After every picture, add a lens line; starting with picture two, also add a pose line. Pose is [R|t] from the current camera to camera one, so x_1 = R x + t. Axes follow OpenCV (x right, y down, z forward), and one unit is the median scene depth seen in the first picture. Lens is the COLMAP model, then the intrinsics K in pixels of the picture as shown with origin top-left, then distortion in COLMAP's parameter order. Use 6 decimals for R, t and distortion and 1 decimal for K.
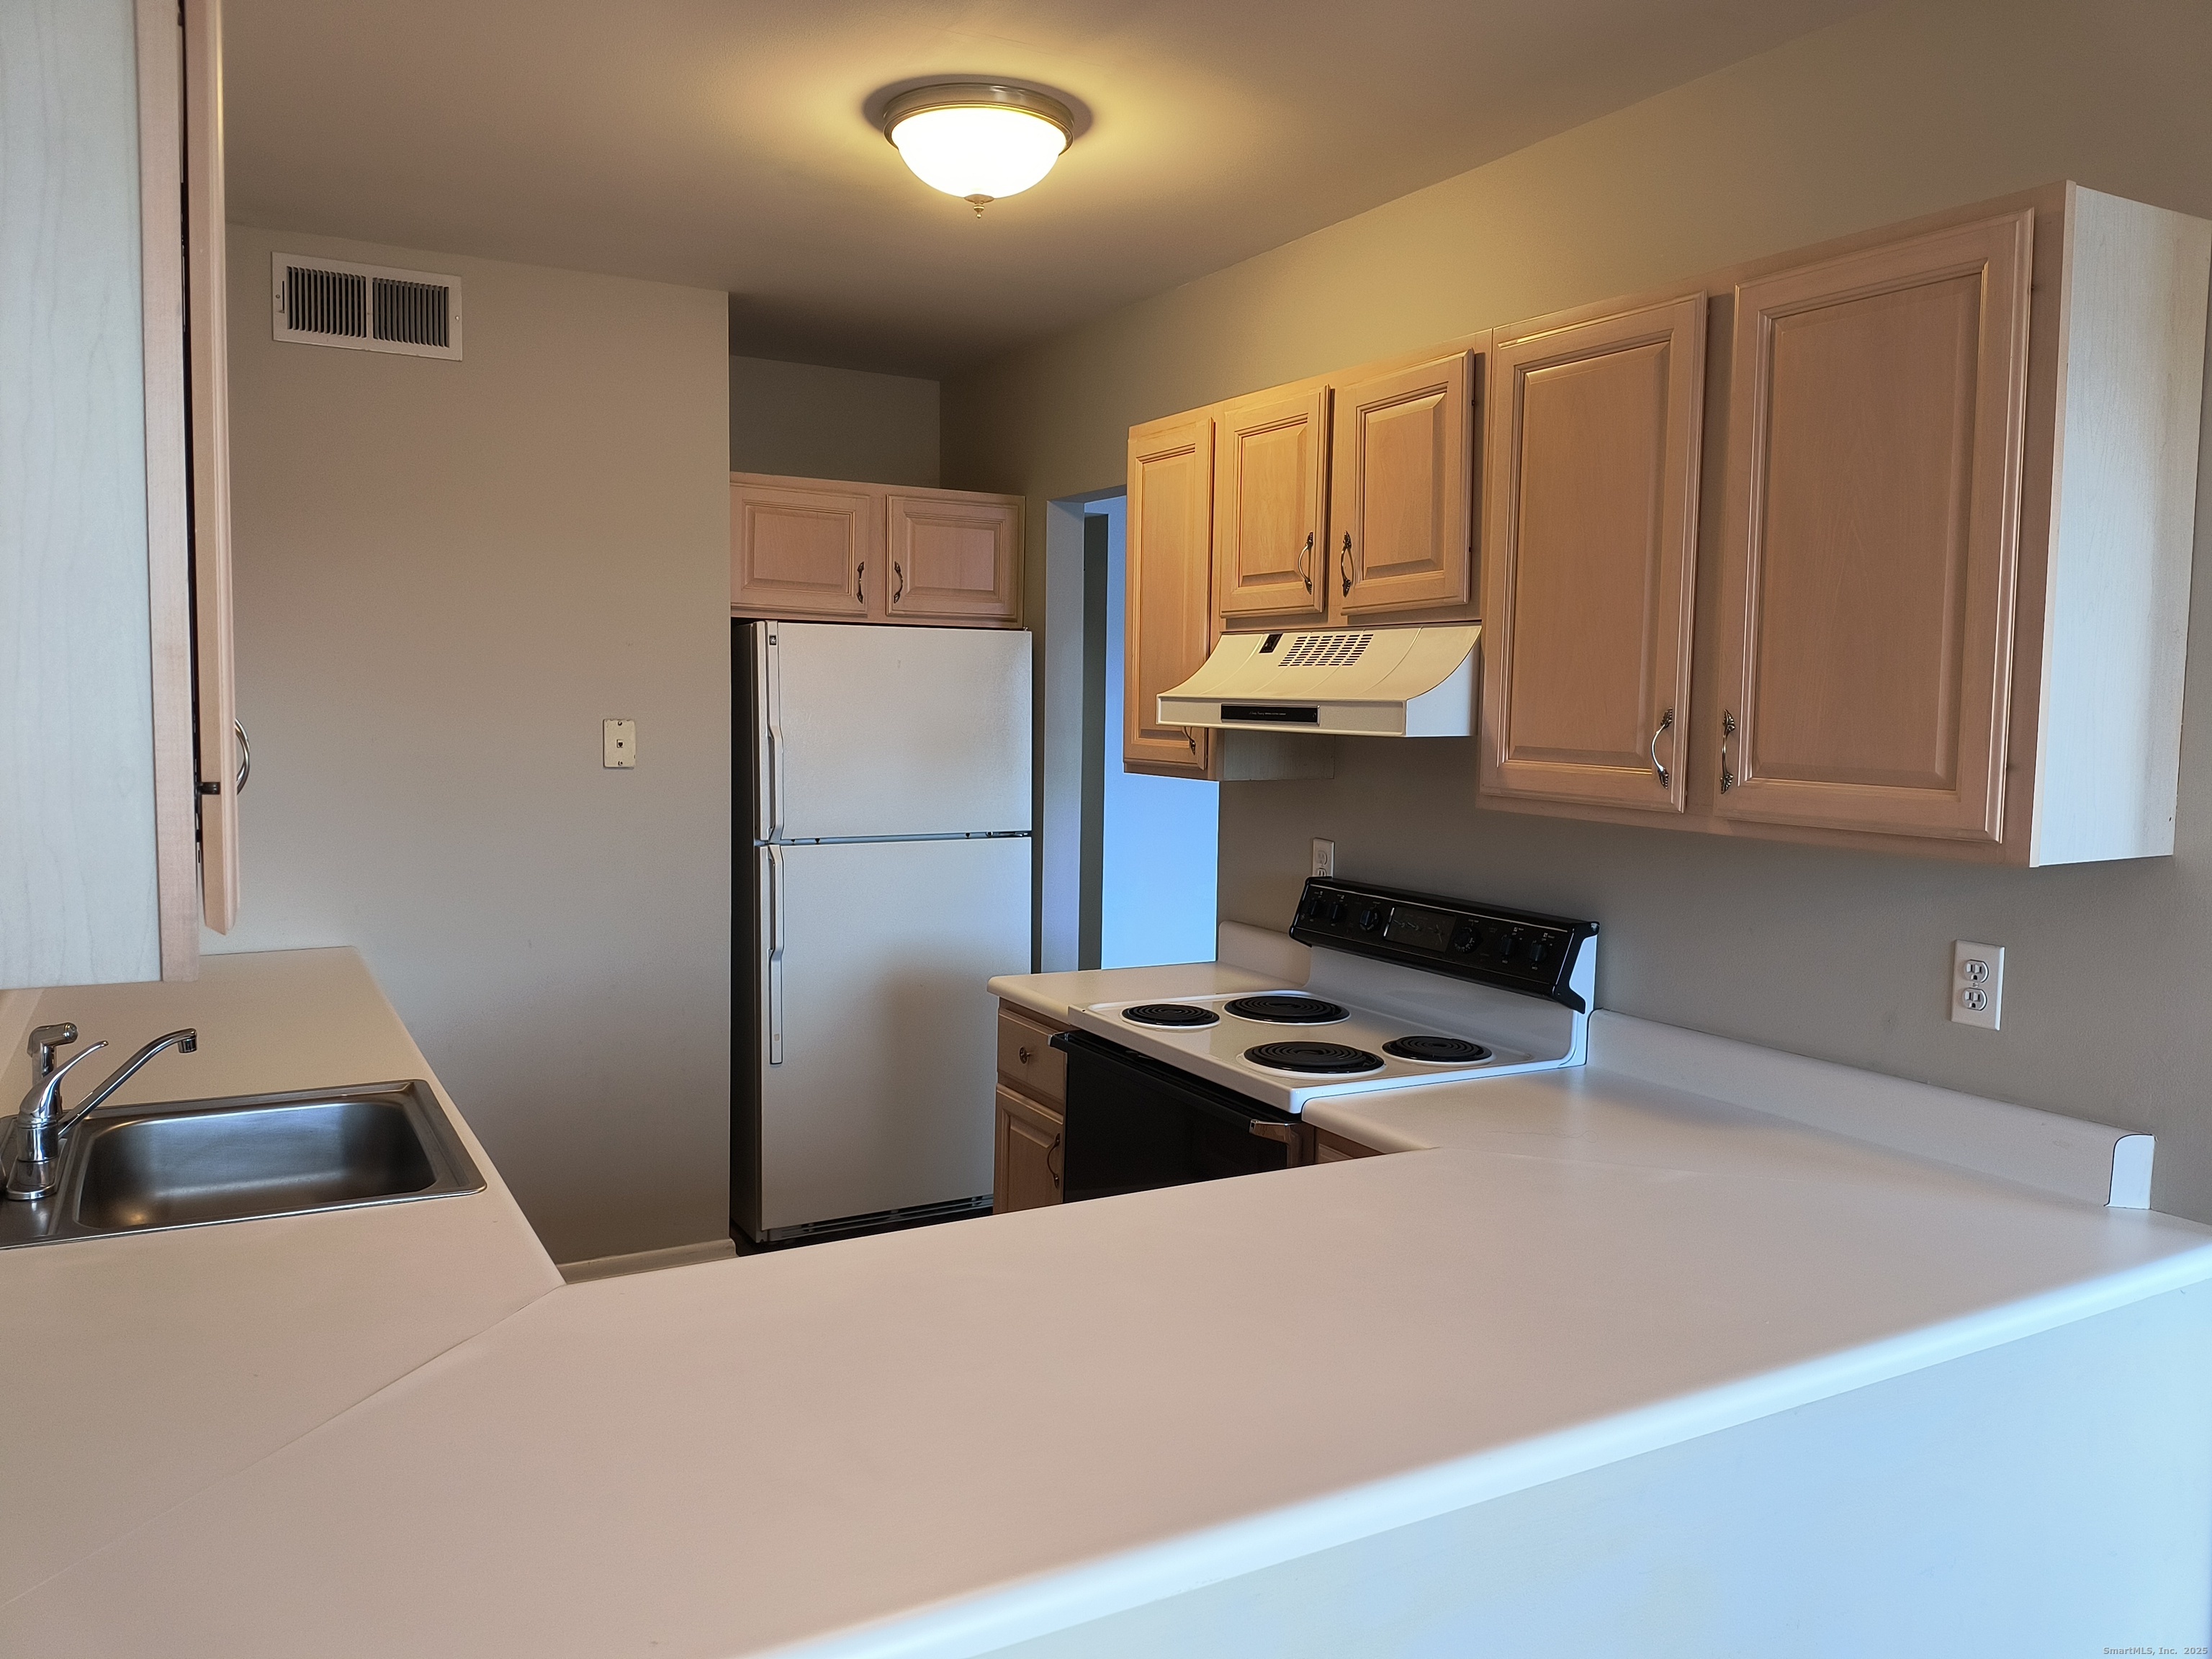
lens RADIAL K [[1636.6, 0, 1107.7], [0, 1636.6, 834.1], [0, 0, 1]] dist [0.039968, -0.036350]
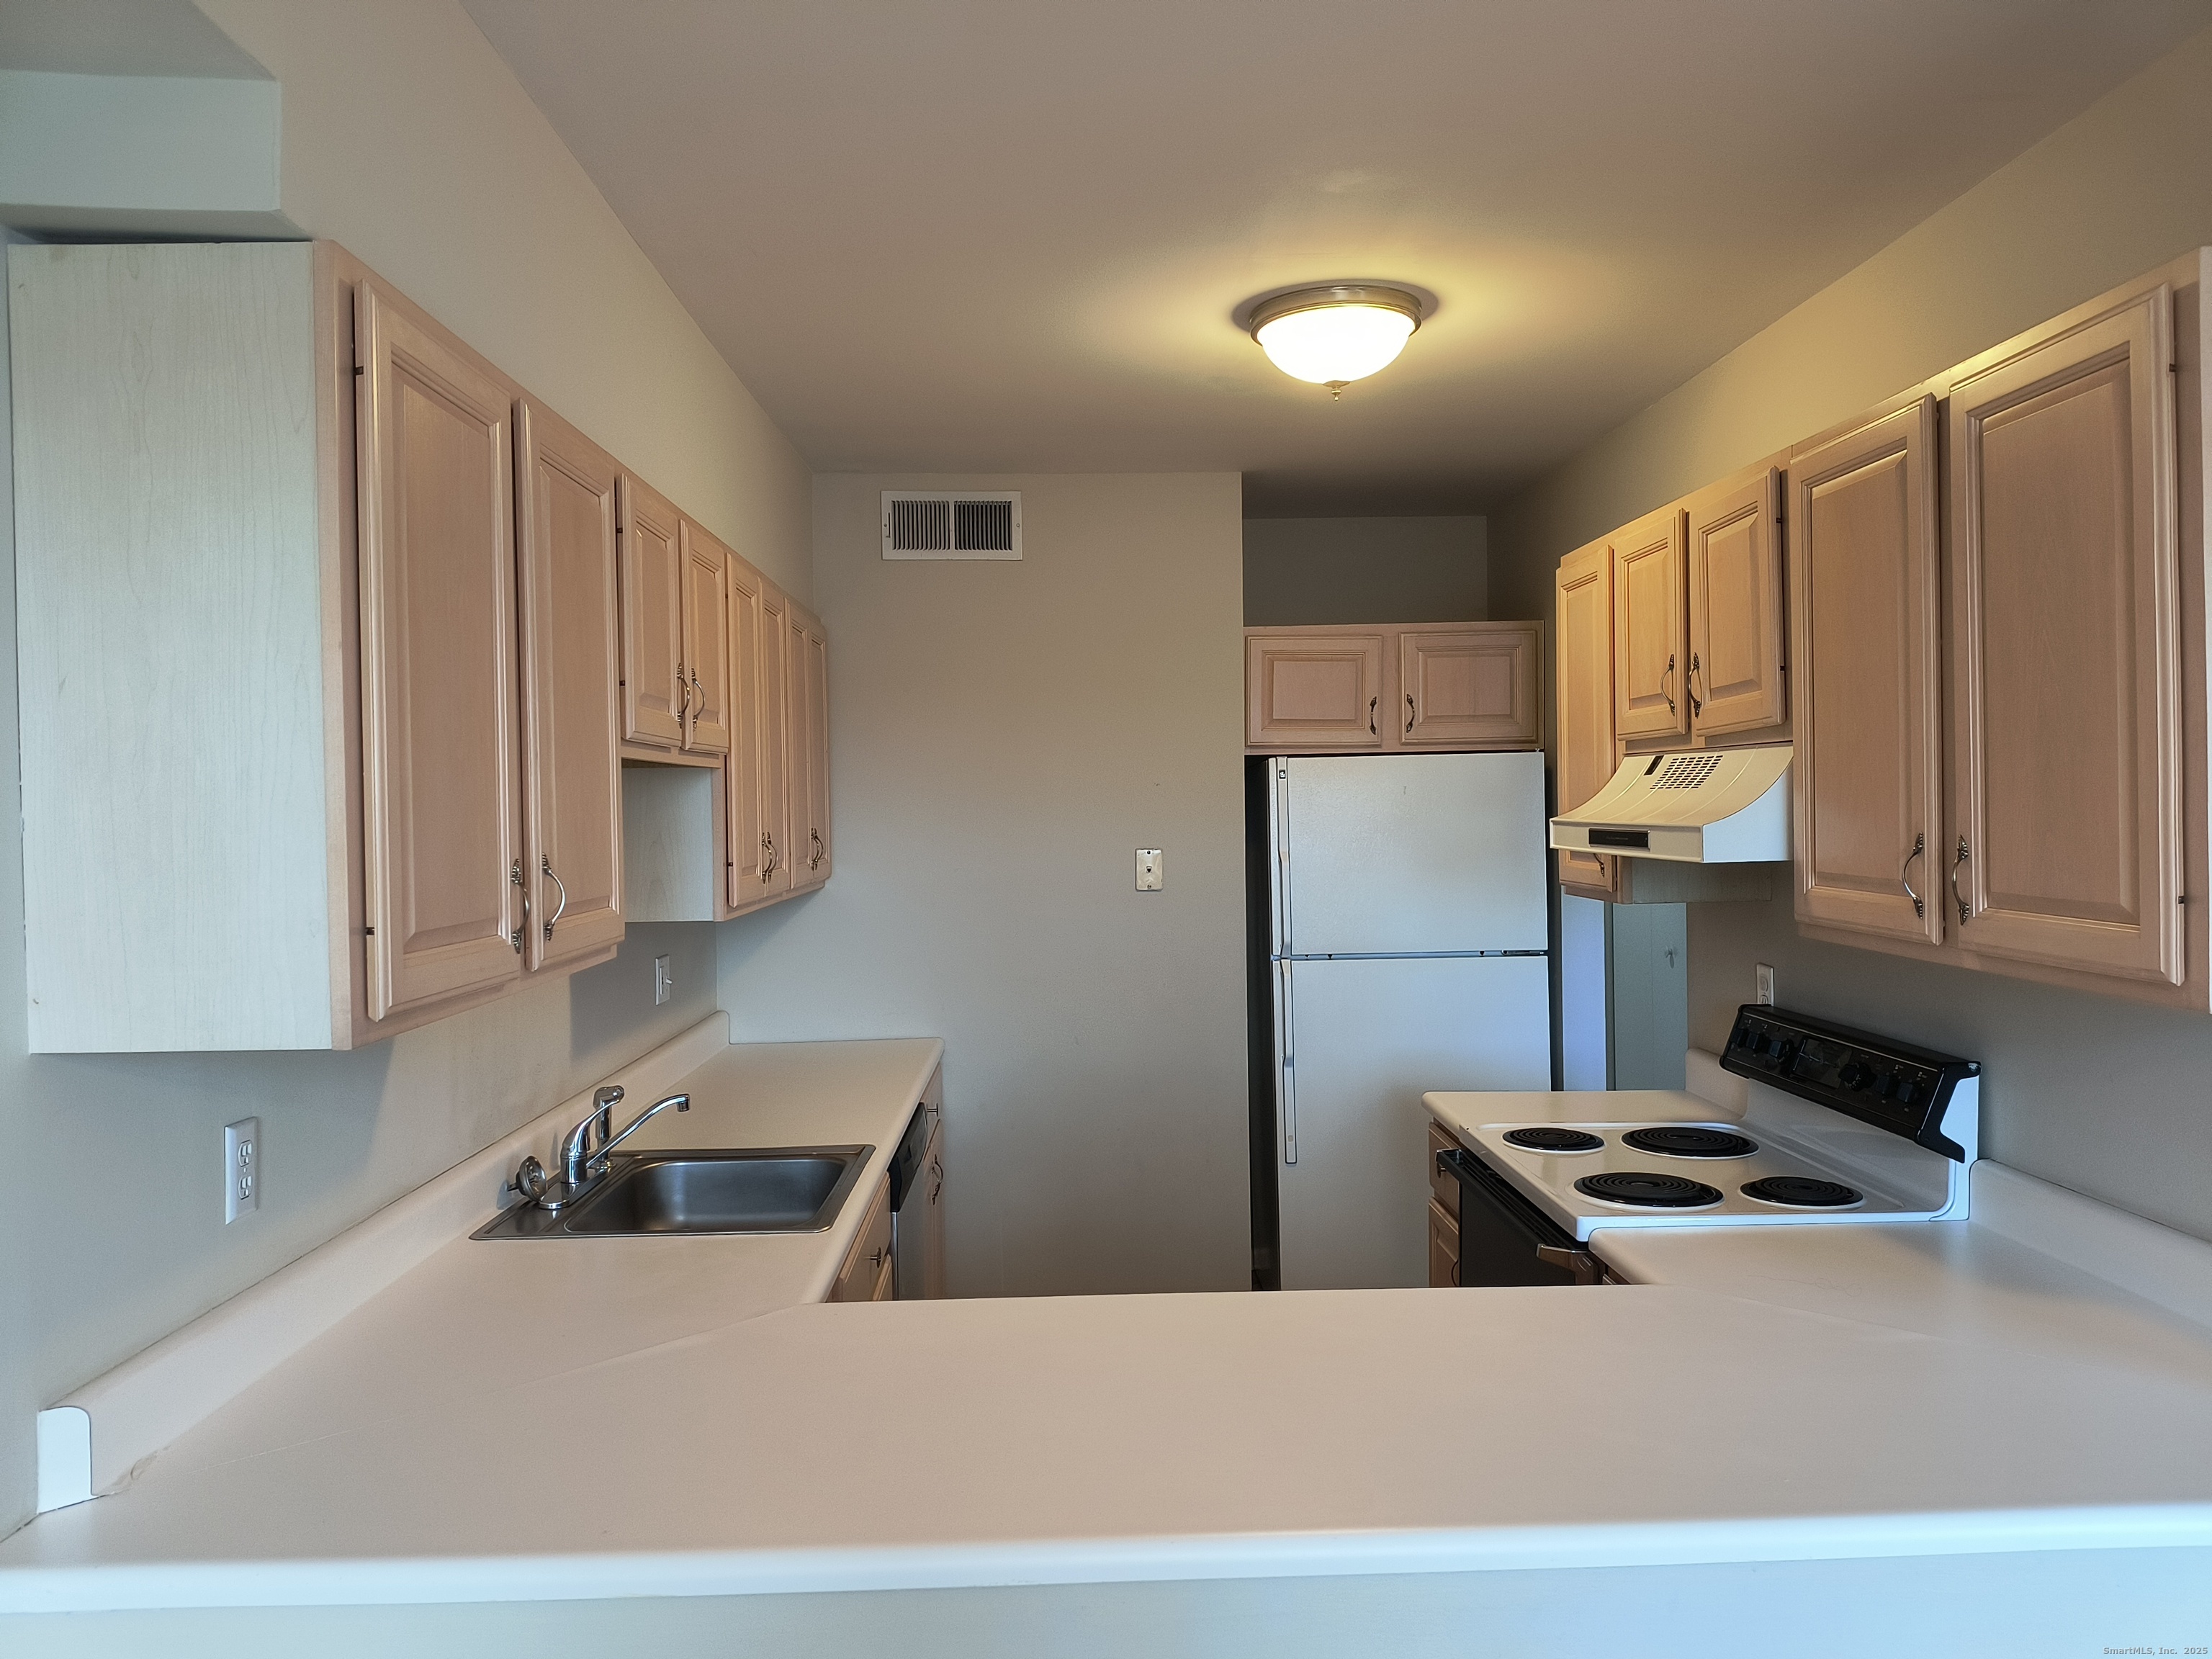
lens RADIAL K [[1636.6, 0, 1116.8], [0, 1636.6, 817.3], [0, 0, 1]] dist [0.039968, -0.036350]
pose [[0.888685, -0.026280, -0.457765, 0.278142], [-0.008893, 0.997180, -0.074512, -0.008435], [0.458432, 0.070289, 0.885945, -0.032620]]
